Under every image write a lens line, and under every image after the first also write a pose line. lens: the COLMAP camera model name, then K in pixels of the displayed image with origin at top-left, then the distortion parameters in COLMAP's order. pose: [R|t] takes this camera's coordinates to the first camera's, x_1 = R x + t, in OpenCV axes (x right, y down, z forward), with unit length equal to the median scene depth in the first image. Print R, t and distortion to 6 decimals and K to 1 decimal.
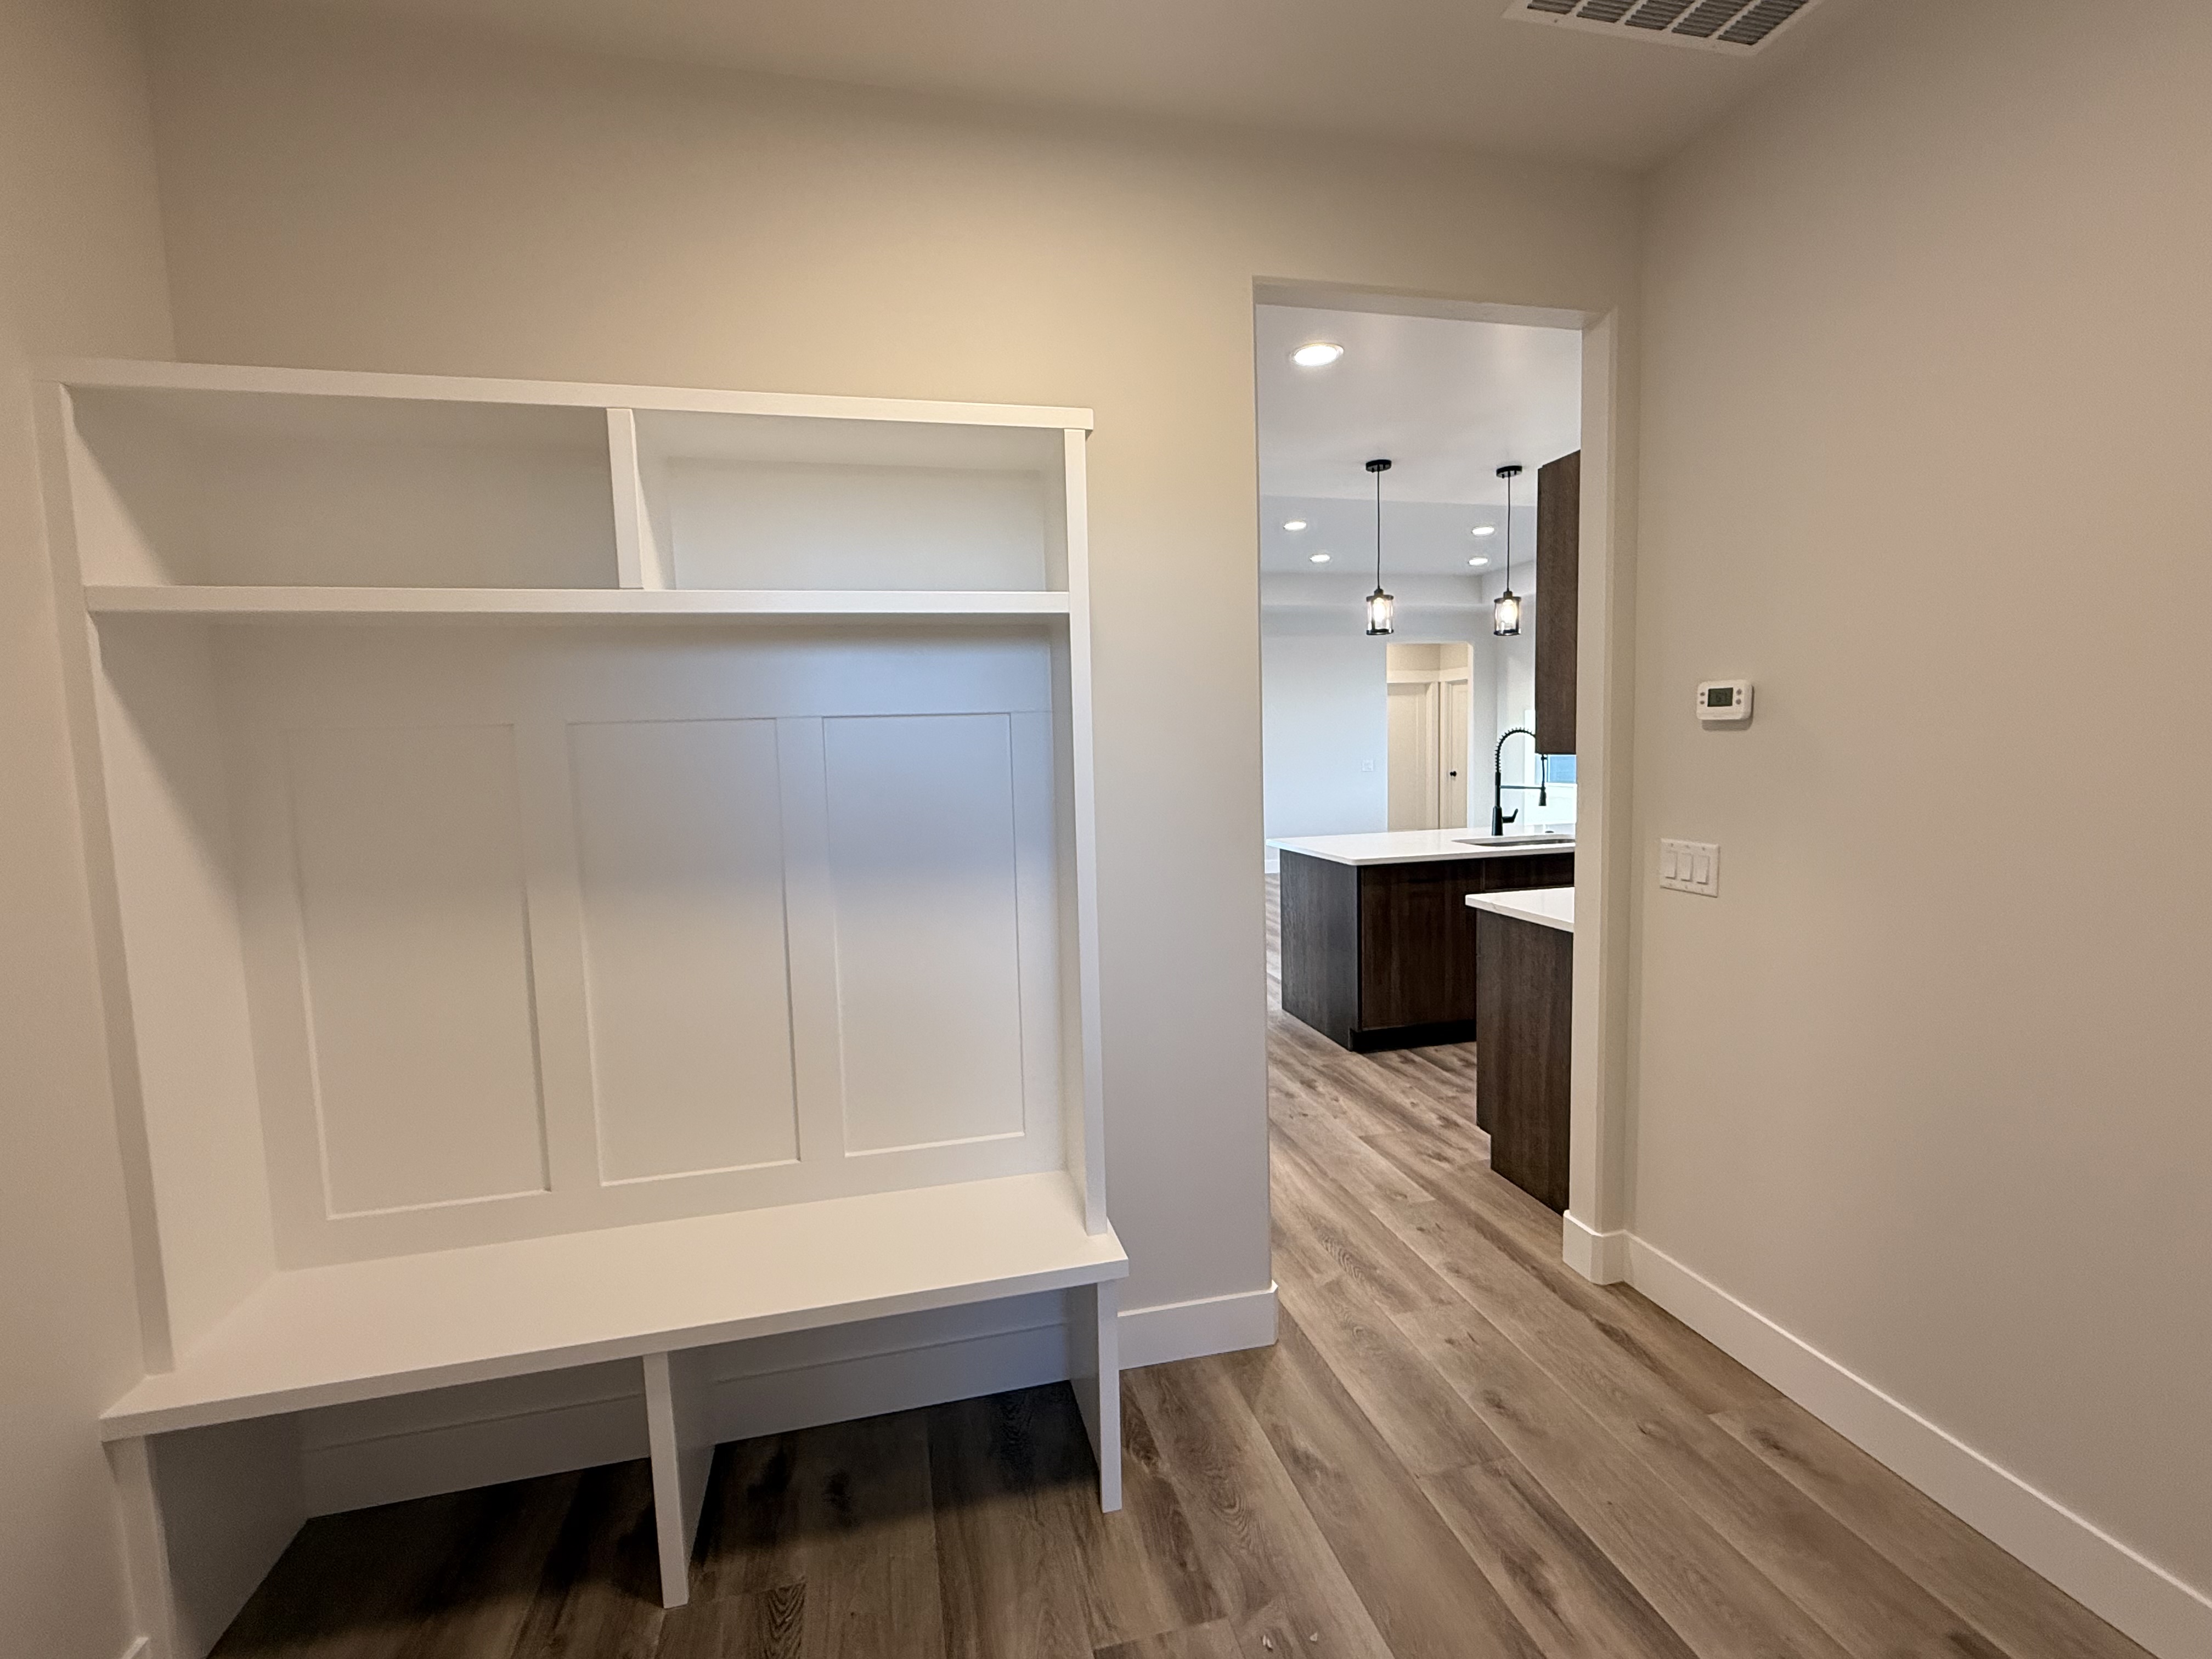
lens RADIAL K [[991.7, 0, 1104.4], [0, 991.7, 837.8], [0, 0, 1]] dist [-0.000109, -0.000691]
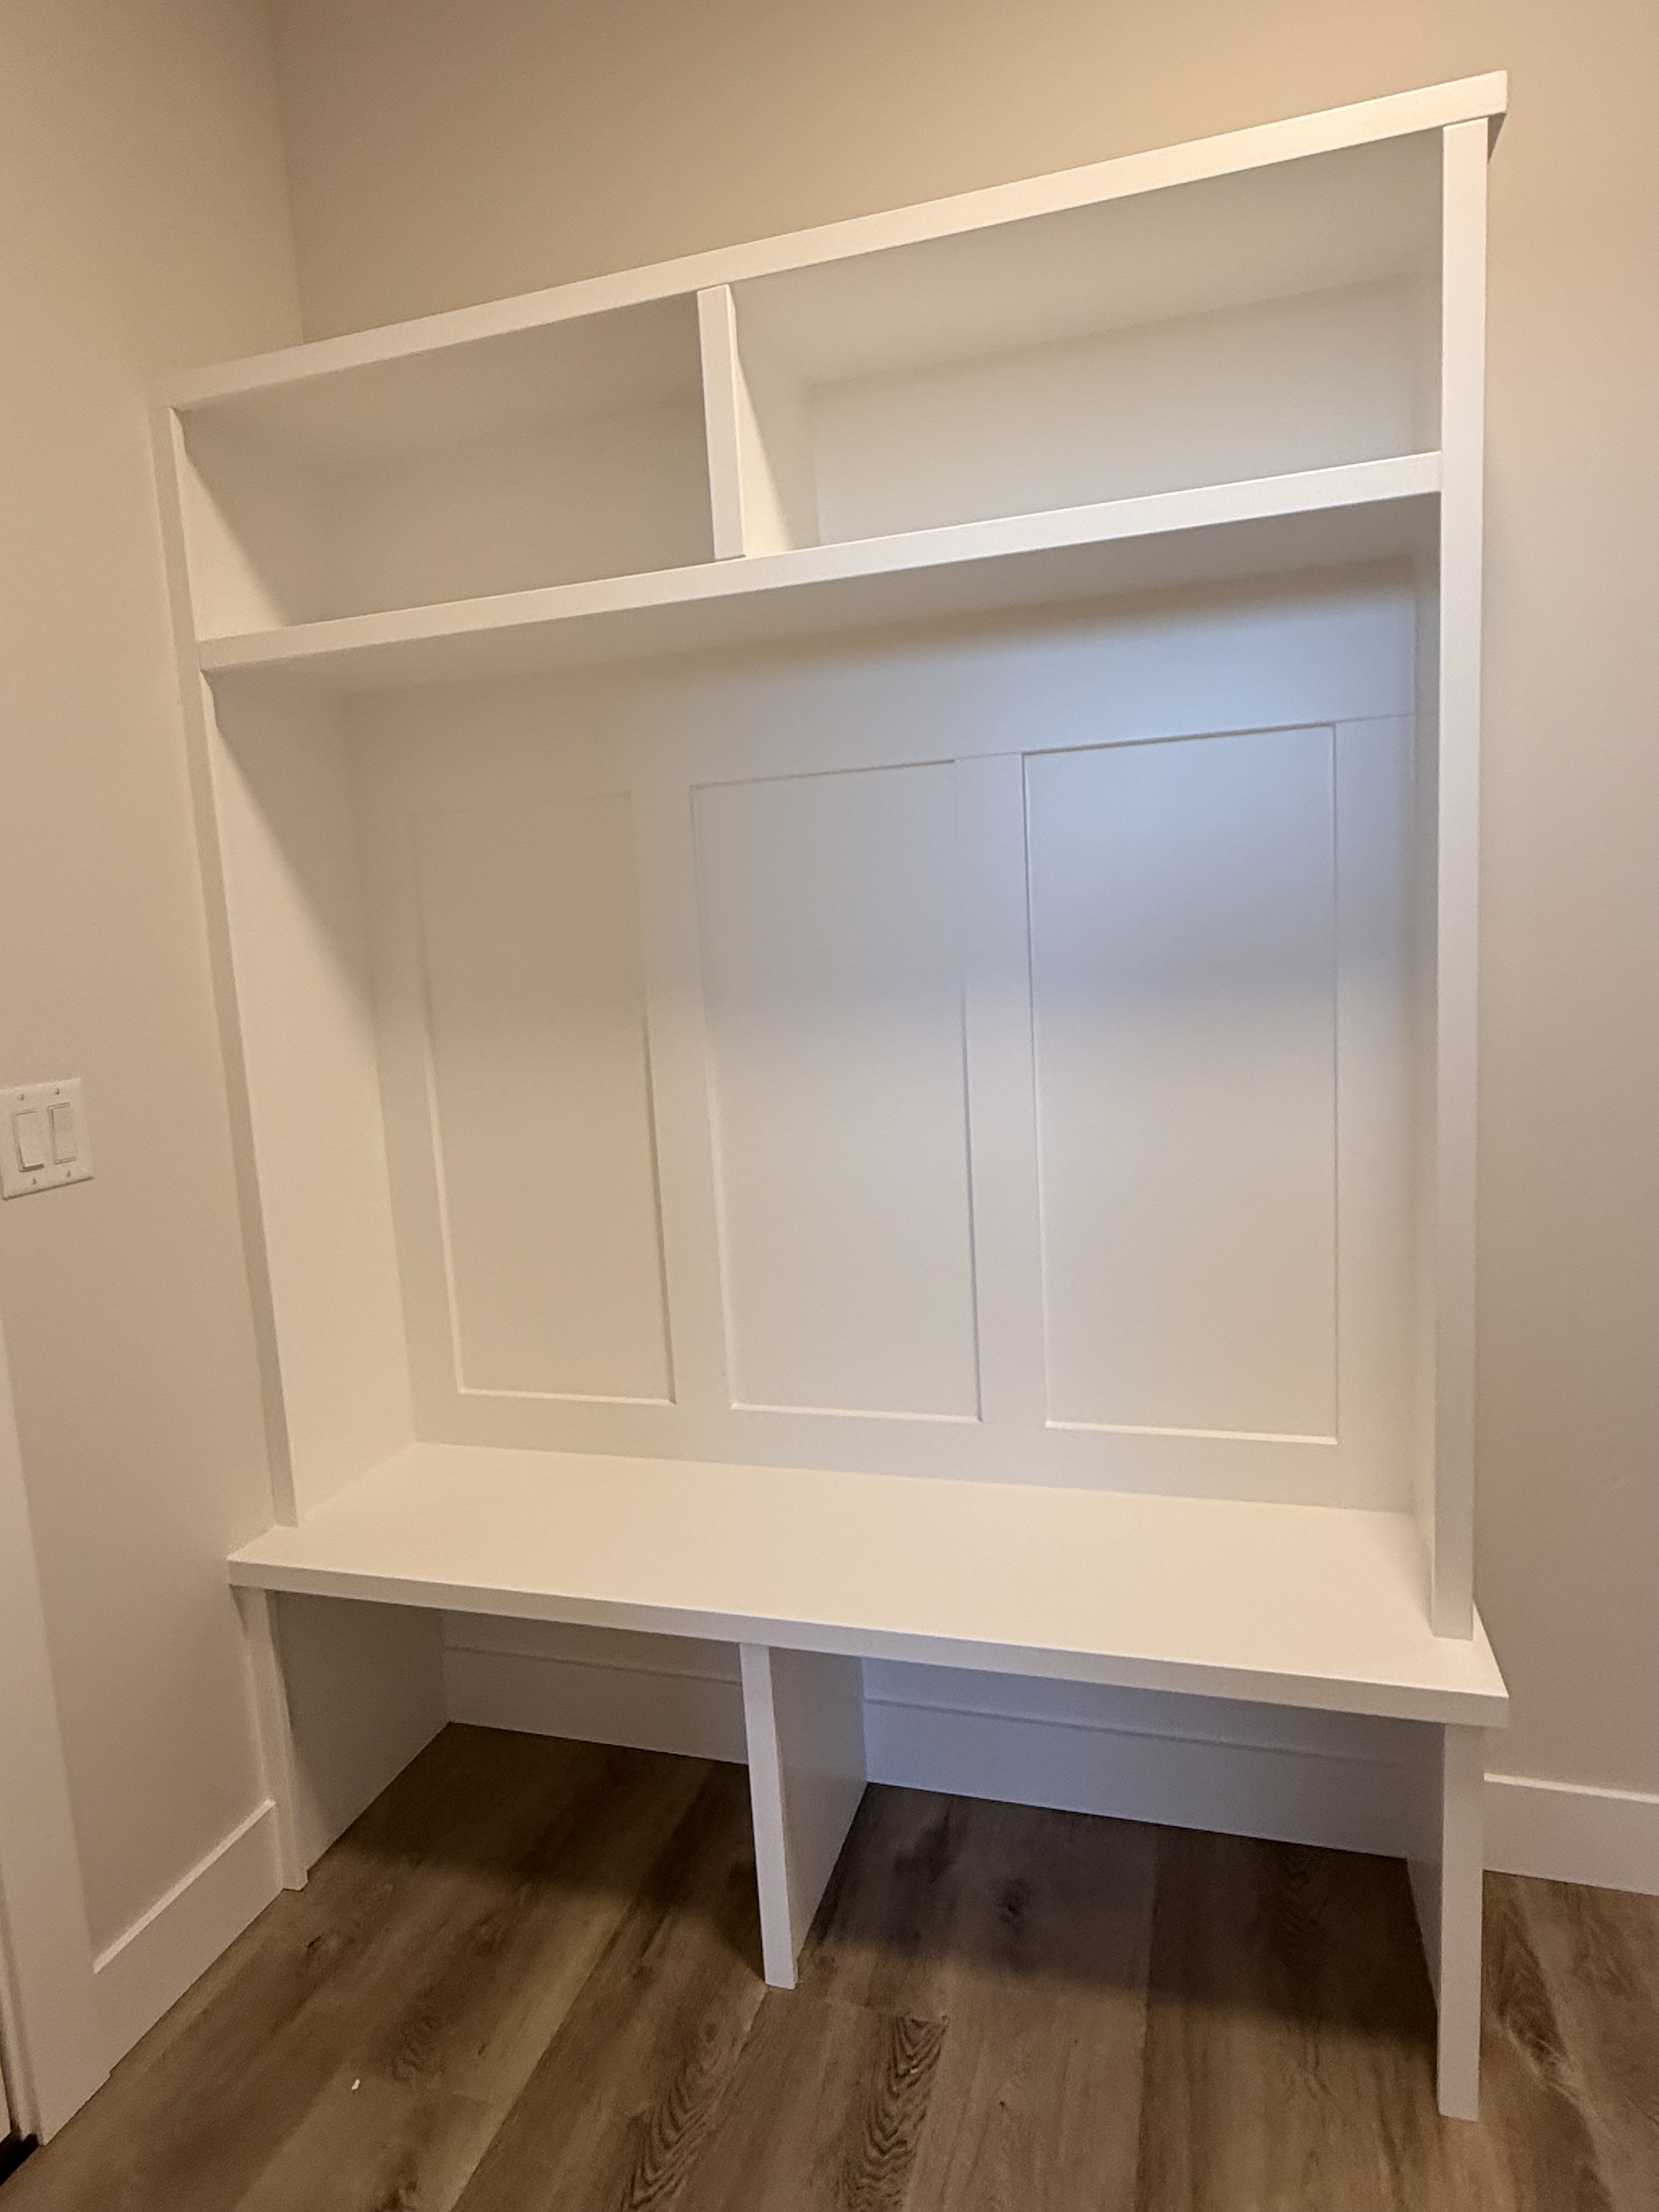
lens RADIAL K [[1278.6, 0, 824.9], [0, 1278.6, 1106.8], [0, 0, 1]] dist [0.004878, -0.002076]
pose [[0.860715, 0.046325, -0.506974, 0.043803], [-0.018021, 0.998000, 0.060598, 0.064676], [0.508767, -0.043021, 0.859828, 0.218670]]
